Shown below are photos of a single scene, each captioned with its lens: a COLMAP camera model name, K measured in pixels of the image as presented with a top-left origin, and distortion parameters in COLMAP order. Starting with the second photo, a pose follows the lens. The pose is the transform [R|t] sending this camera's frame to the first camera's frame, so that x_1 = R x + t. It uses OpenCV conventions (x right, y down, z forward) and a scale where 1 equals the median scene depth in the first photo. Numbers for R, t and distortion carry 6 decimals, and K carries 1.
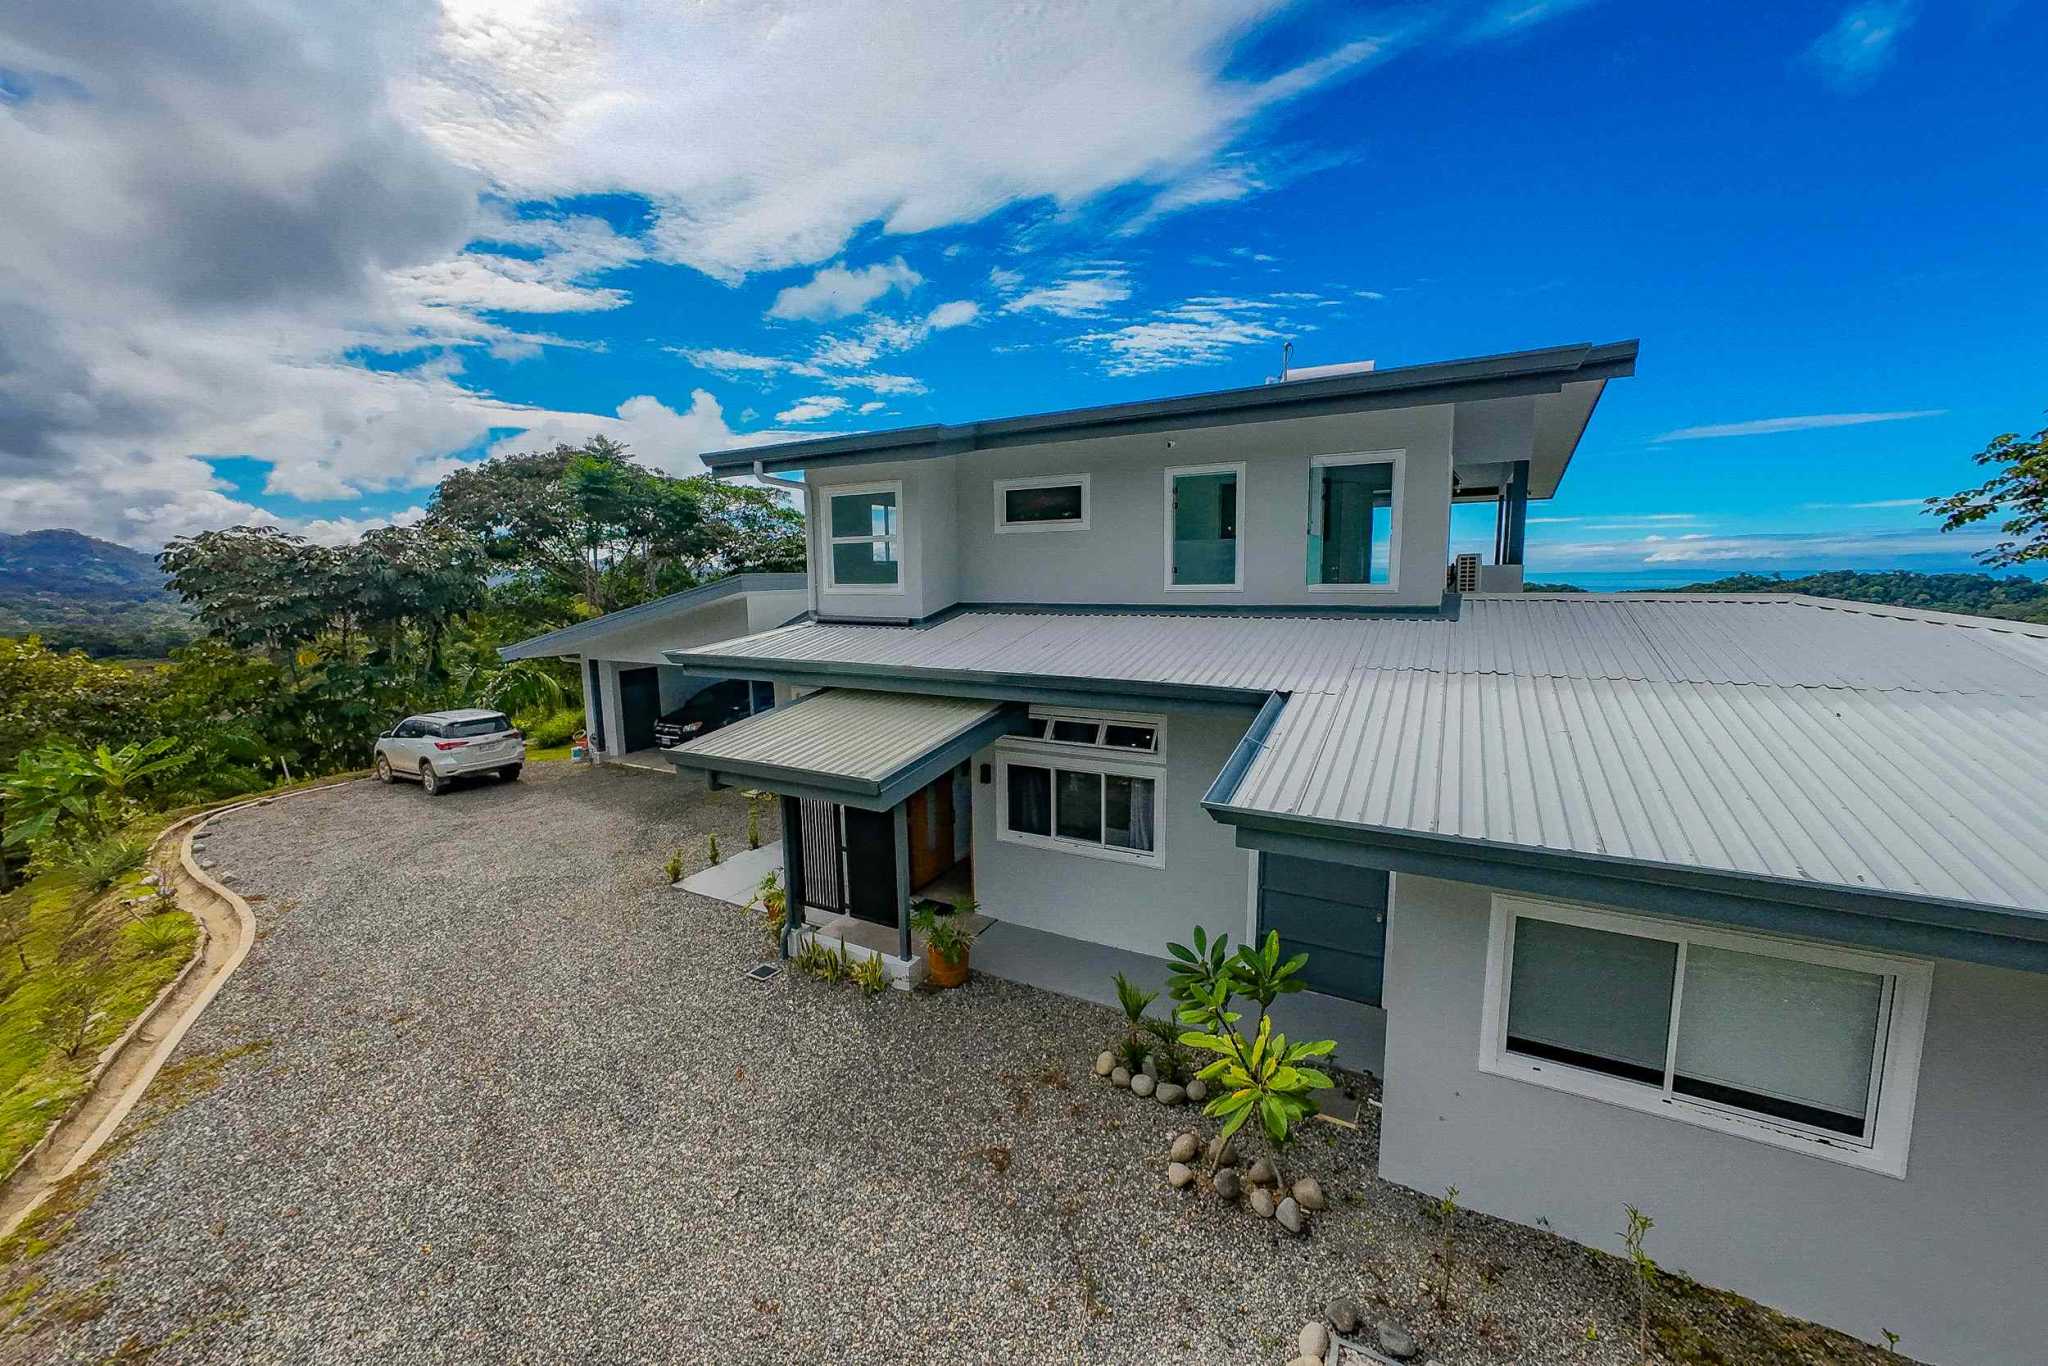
lens RADIAL K [[808.5, 0, 1024.0], [0, 808.5, 683.0], [0, 0, 1]] dist [-0.018083, 0.014275]
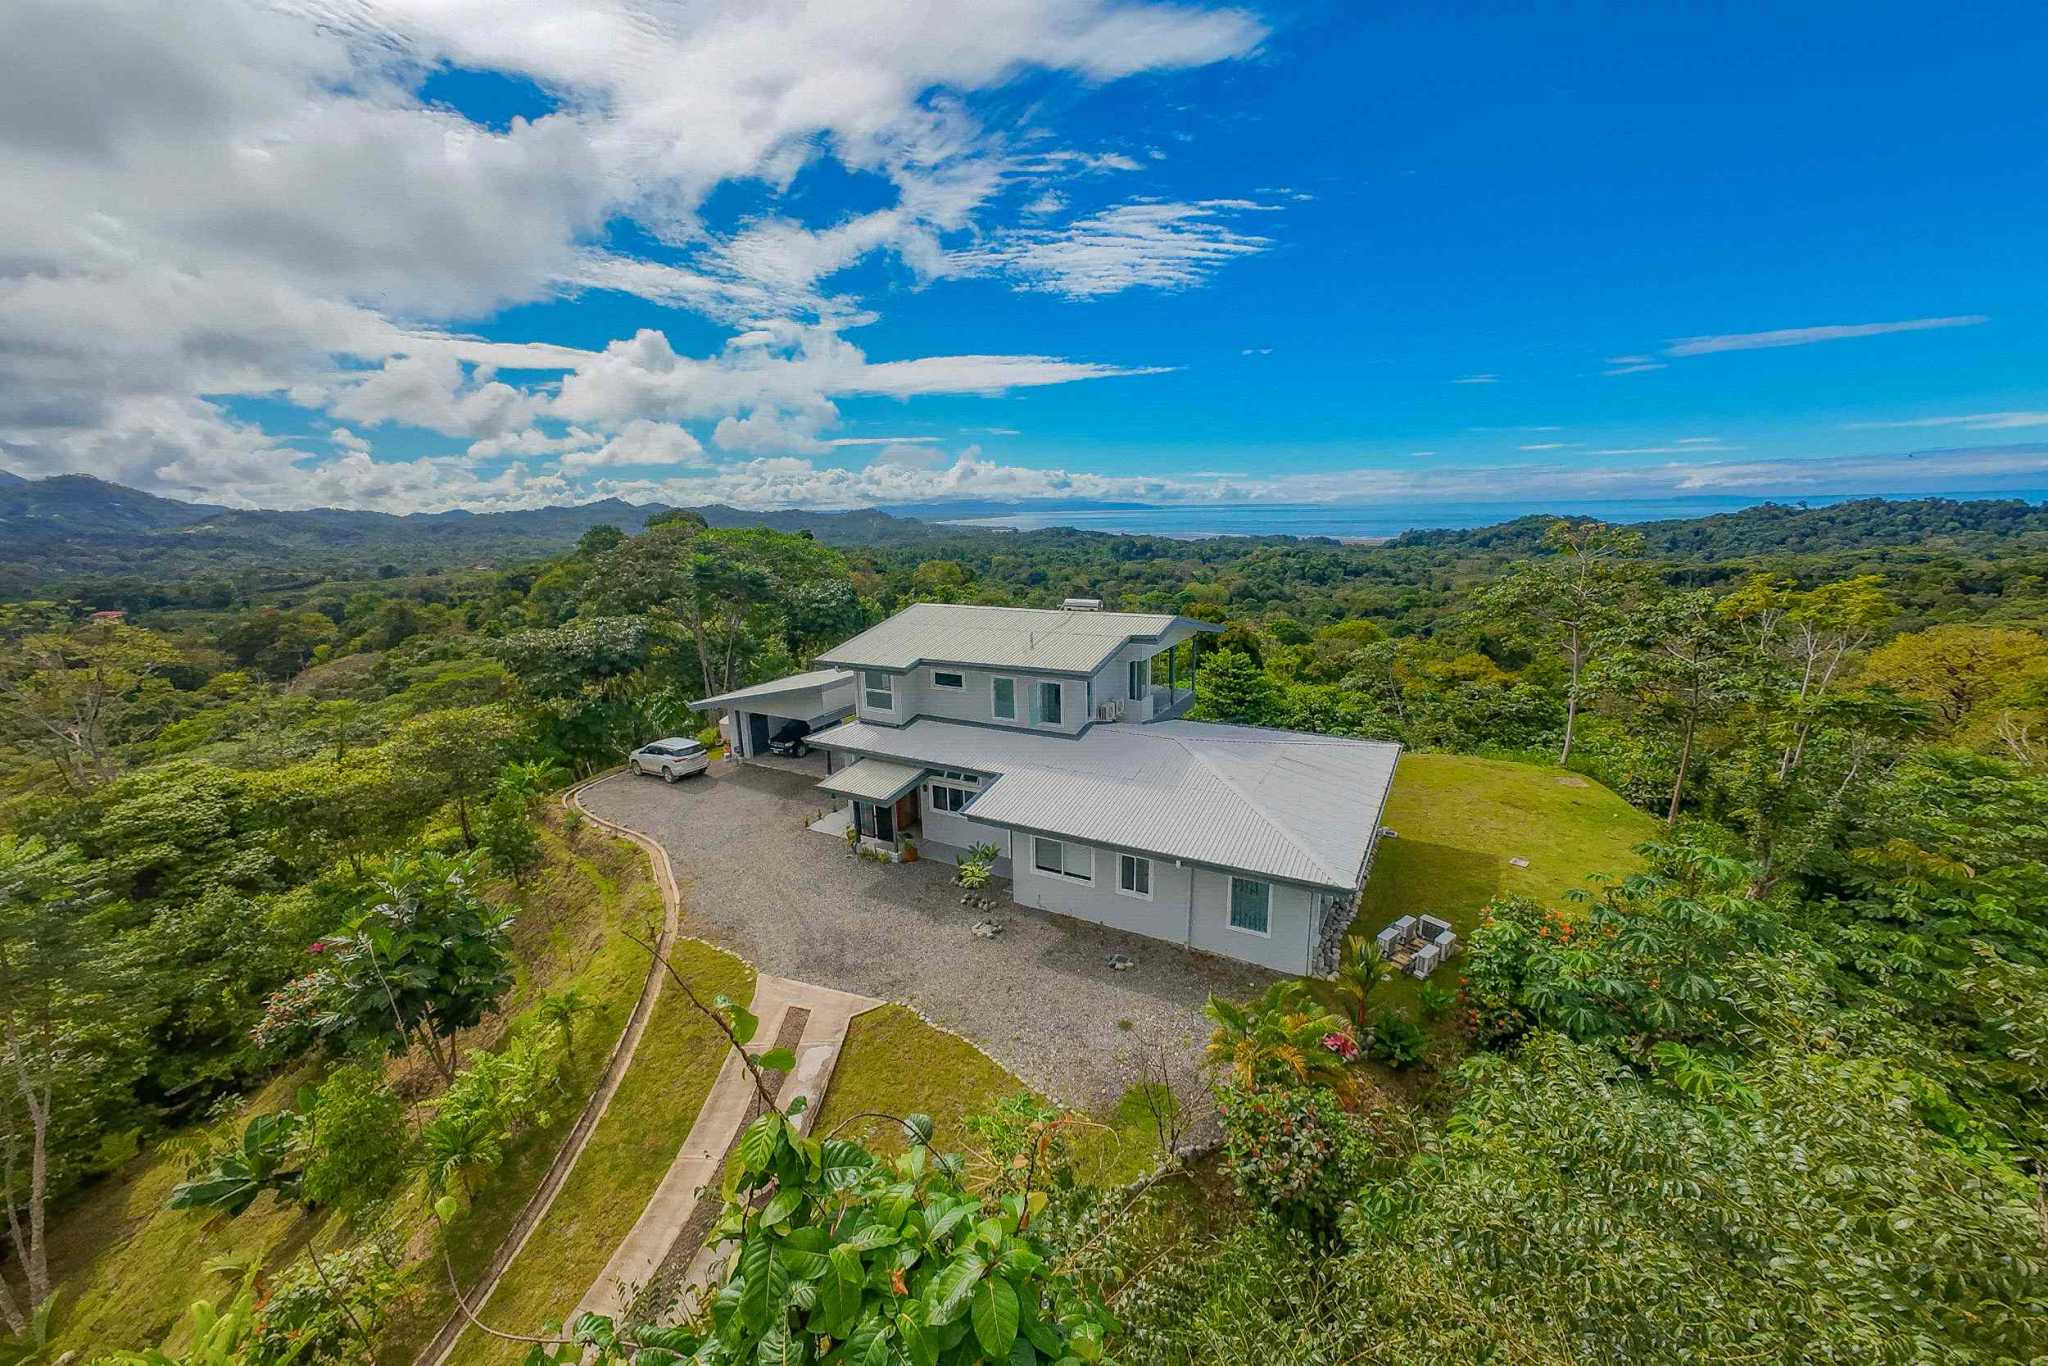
lens RADIAL K [[808.5, 0, 1024.0], [0, 808.5, 683.0], [0, 0, 1]] dist [-0.018083, 0.014275]
pose [[0.999884, -0.005909, -0.014012, 0.339588], [0.007011, 0.996772, 0.079974, -0.474752], [0.013494, -0.080063, 0.996698, -1.759679]]
